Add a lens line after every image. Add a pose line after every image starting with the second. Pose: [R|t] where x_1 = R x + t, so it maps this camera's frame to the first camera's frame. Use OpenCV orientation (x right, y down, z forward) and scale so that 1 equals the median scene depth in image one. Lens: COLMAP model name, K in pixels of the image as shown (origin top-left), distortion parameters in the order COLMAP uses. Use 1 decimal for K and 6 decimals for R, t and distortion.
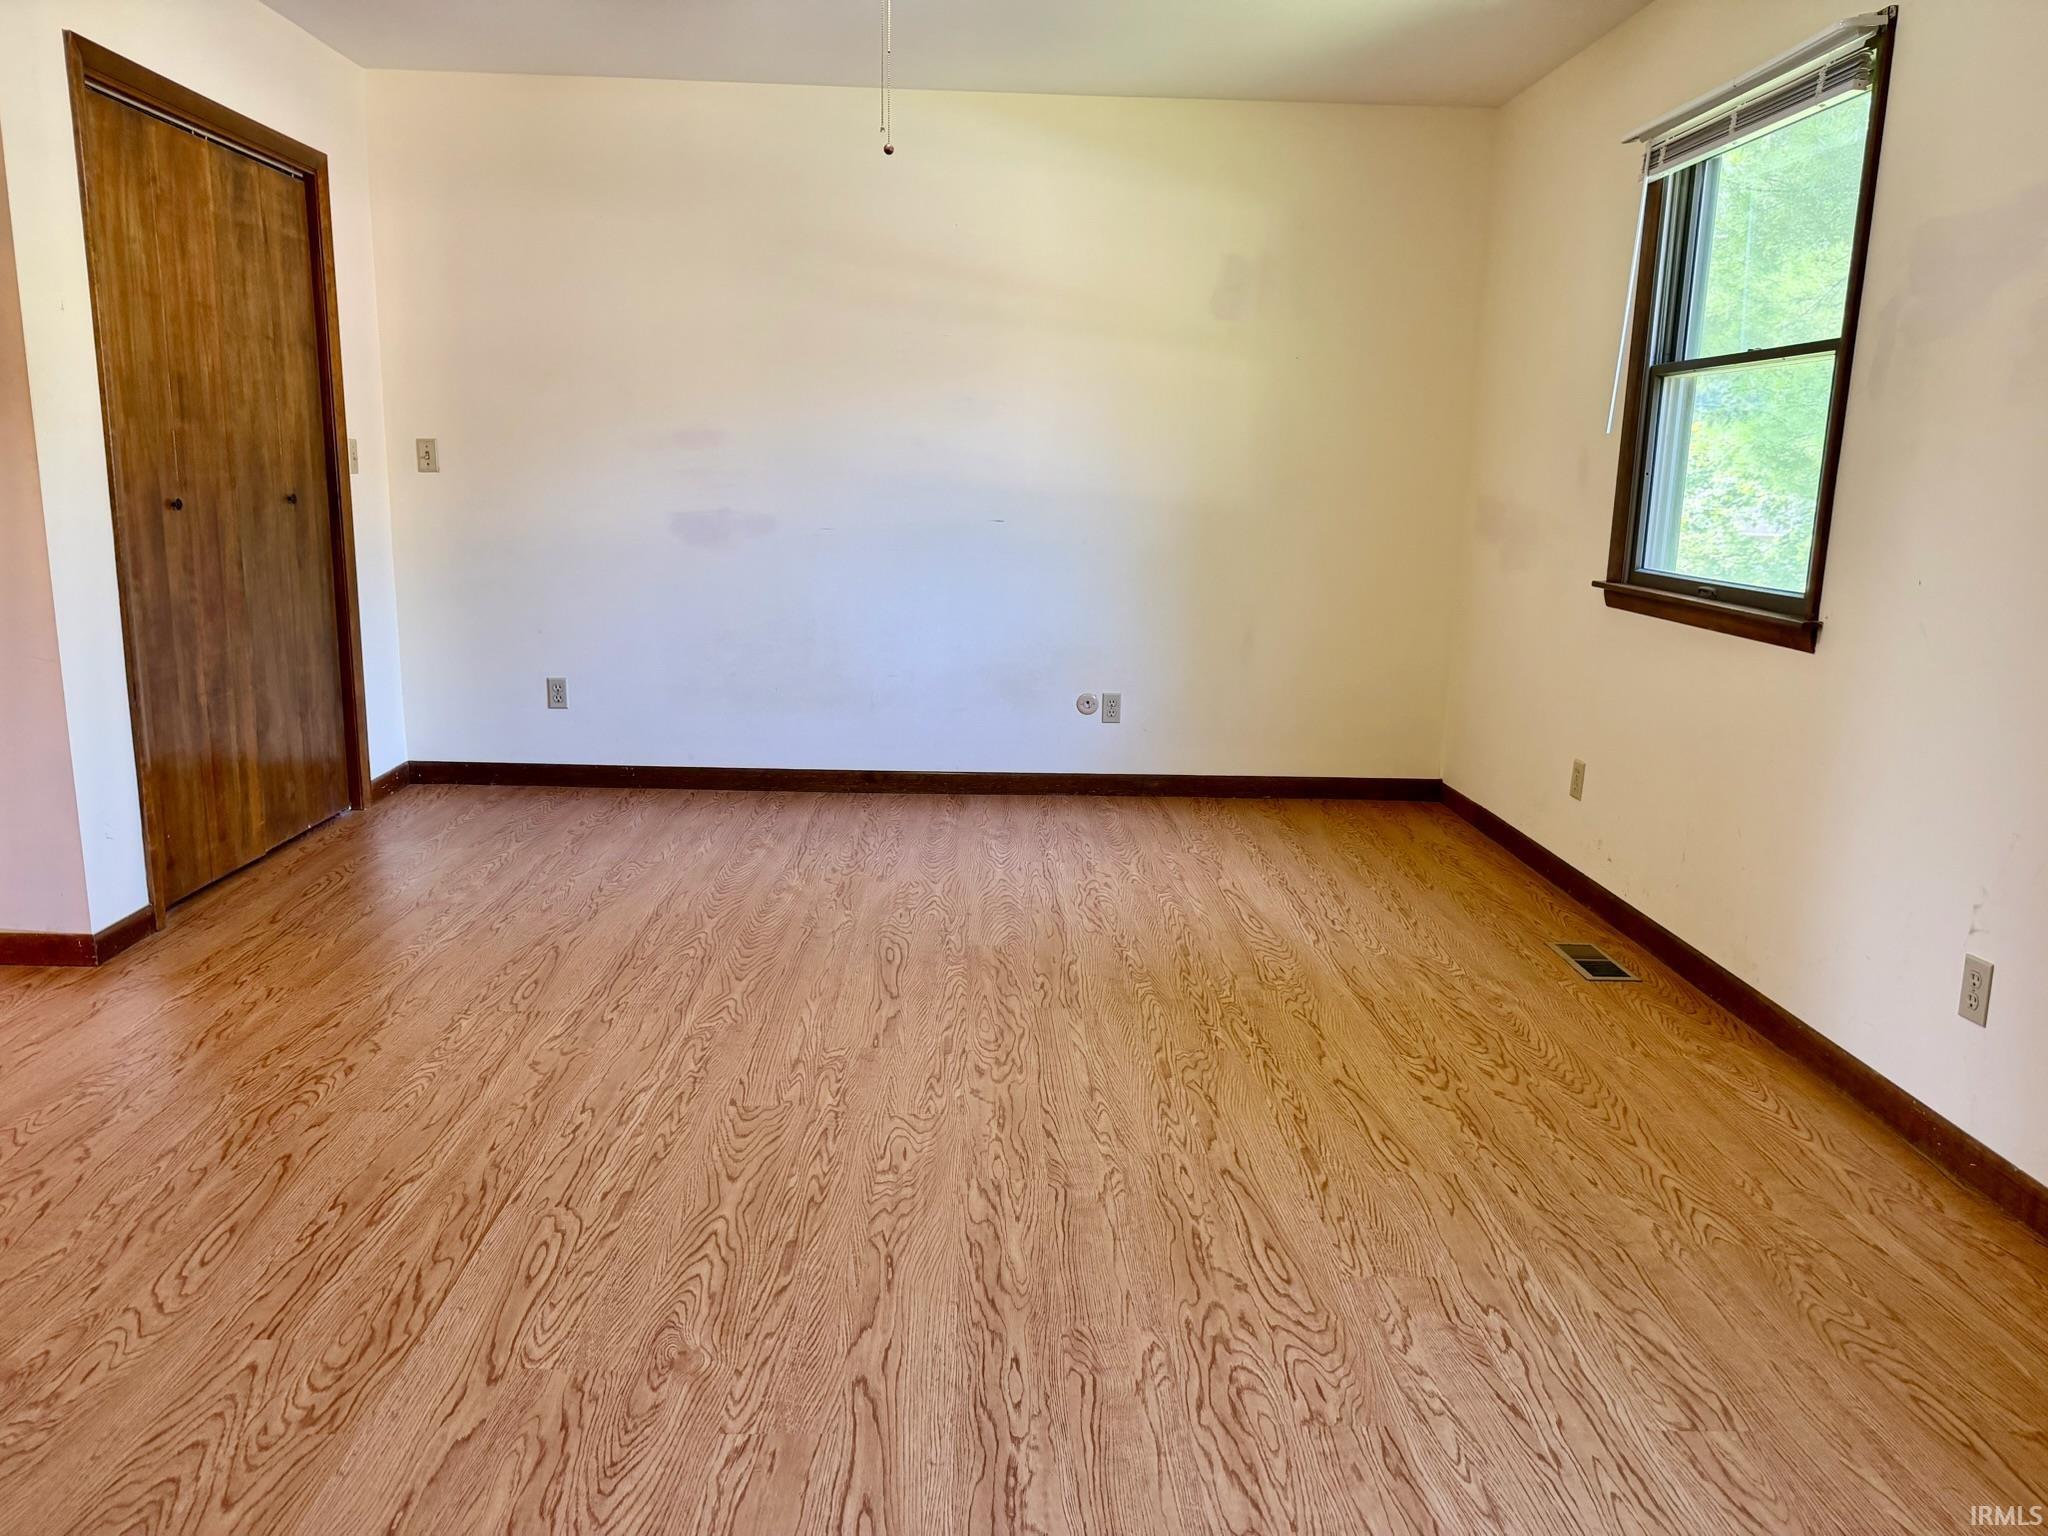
lens RADIAL K [[1446.2, 0, 1014.7], [0, 1446.2, 757.8], [0, 0, 1]] dist [-0.014628, -0.028377]
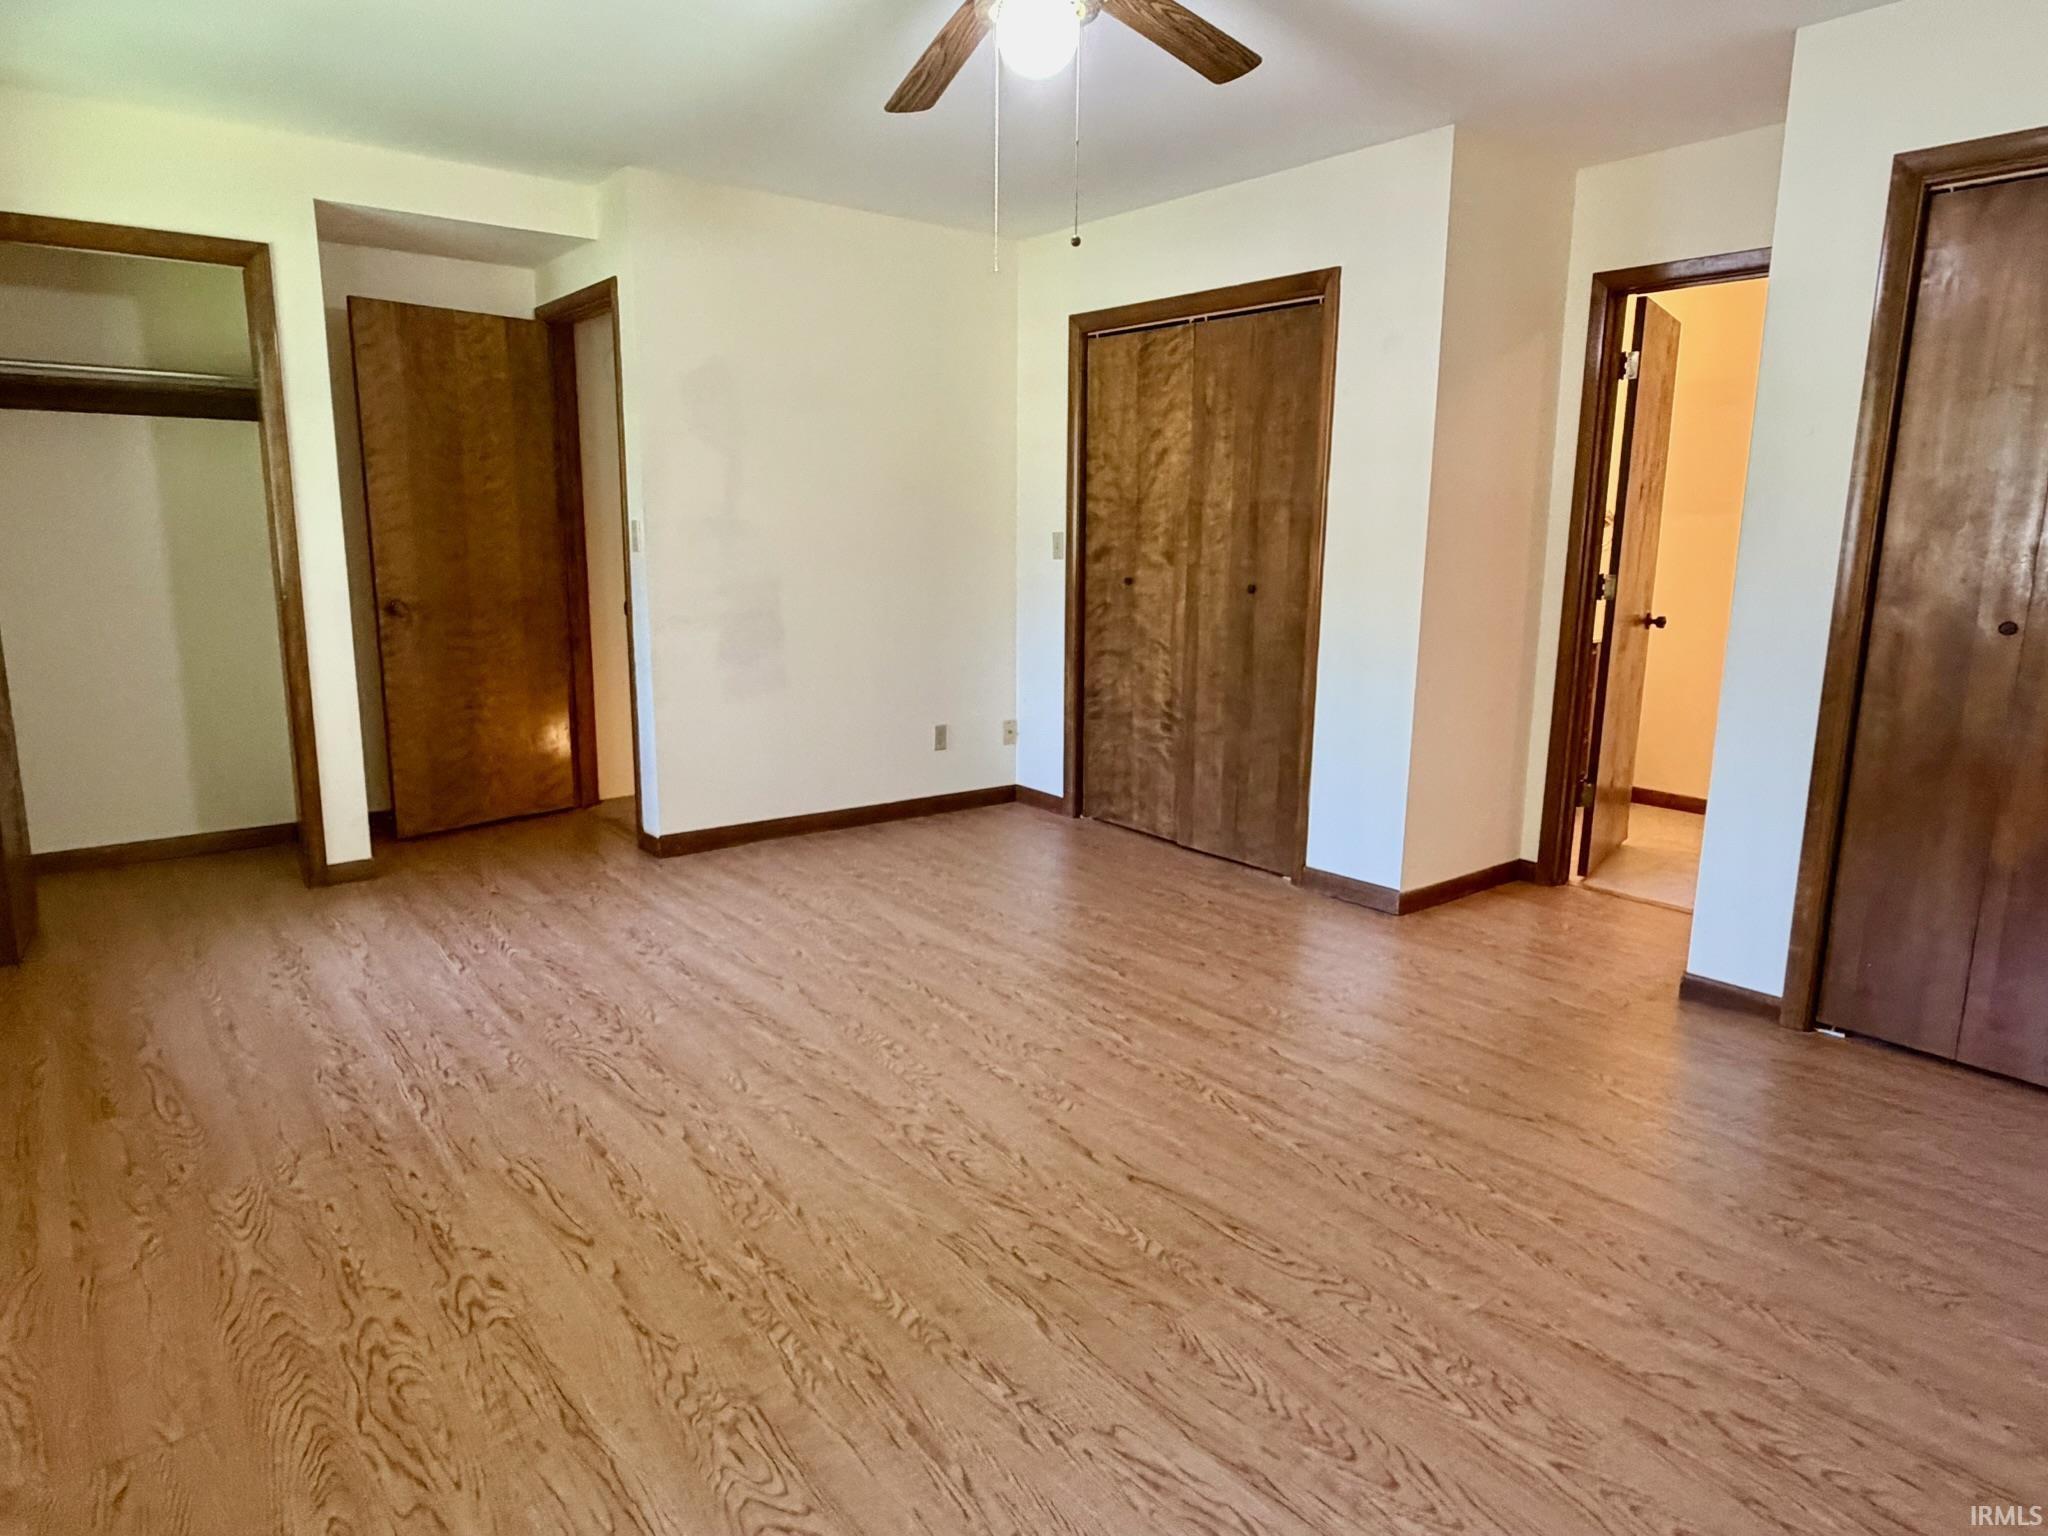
lens RADIAL K [[1251.3, 0, 1026.6], [0, 1251.3, 768.4], [0, 0, 1]] dist [-0.037447, 0.000513]
pose [[-0.802056, 0.086373, -0.590971, 0.441277], [-0.142946, 0.932968, 0.330361, -0.341745], [0.579890, 0.349444, -0.735945, 1.646478]]
